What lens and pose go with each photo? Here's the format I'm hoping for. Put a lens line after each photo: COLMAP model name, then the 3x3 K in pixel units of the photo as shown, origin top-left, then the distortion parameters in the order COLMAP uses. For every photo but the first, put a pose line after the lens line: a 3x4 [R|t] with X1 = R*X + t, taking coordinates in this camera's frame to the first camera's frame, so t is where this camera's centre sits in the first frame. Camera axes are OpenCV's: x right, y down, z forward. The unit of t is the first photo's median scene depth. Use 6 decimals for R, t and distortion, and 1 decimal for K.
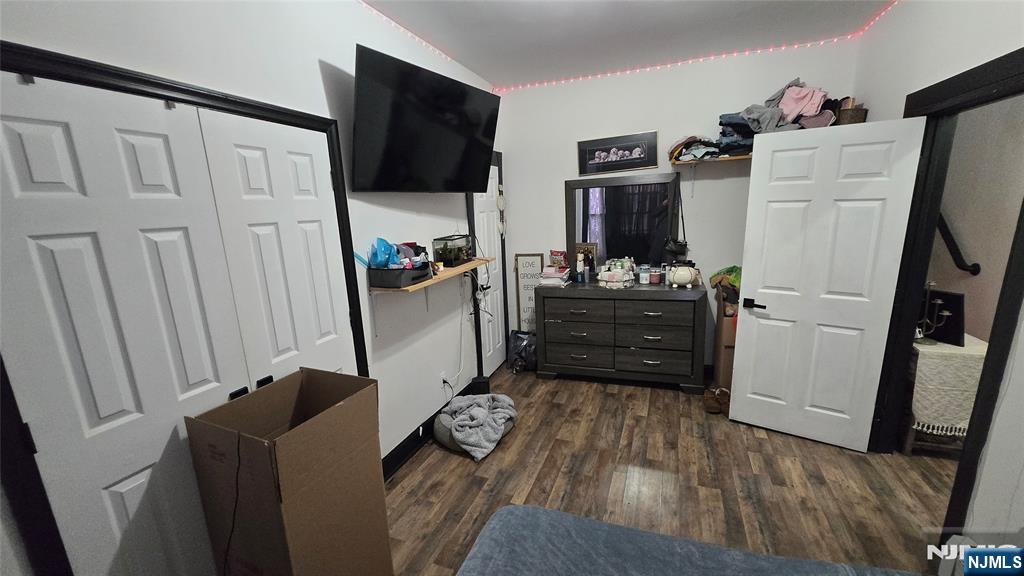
lens RADIAL K [[405.5, 0, 517.9], [0, 405.5, 296.8], [0, 0, 1]] dist [0.000144, 0.000105]
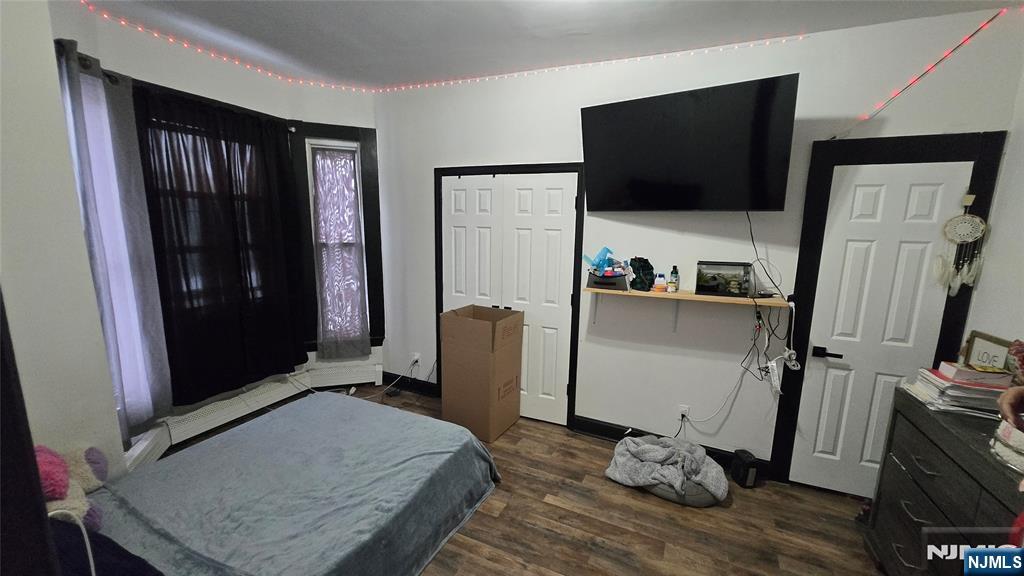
lens RADIAL K [[405.5, 0, 517.9], [0, 405.5, 296.8], [0, 0, 1]] dist [0.000144, 0.000105]
pose [[-0.085636, 0.218087, -0.972165, 0.890066], [-0.233255, 0.944244, 0.232370, -0.220064], [0.968637, 0.246662, -0.029991, 0.783056]]
